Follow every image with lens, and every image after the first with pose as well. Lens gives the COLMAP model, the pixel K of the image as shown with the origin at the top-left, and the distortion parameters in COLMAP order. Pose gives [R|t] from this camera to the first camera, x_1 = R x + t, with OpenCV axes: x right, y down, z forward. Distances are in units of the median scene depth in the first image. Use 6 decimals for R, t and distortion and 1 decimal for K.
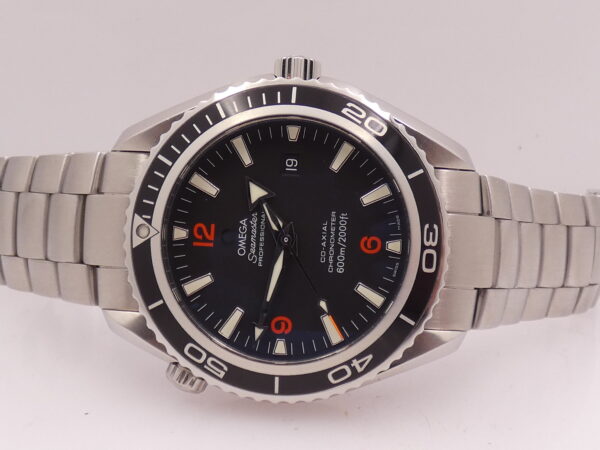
lens RADIAL K [[948.9, 0, 300.0], [0, 948.9, 225.0], [0, 0, 1]] dist [-0.014627, -0.027198]
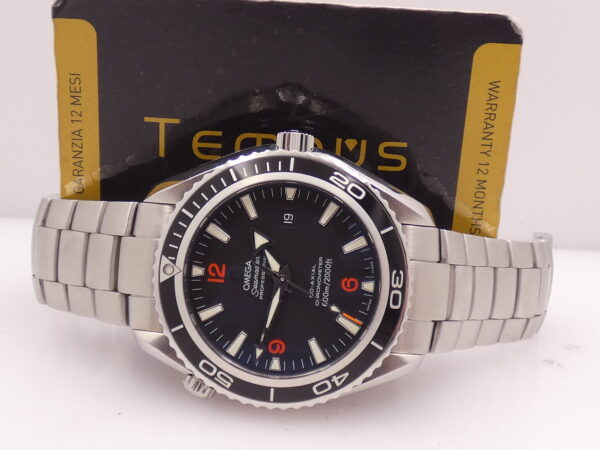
lens RADIAL K [[948.9, 0, 300.0], [0, 948.9, 225.0], [0, 0, 1]] dist [-0.014627, -0.027198]
pose [[0.999498, 0.027509, 0.015724, -0.013021], [-0.027516, 0.999621, 0.000202, -0.056247], [-0.015712, -0.000634, 0.999876, -0.252560]]
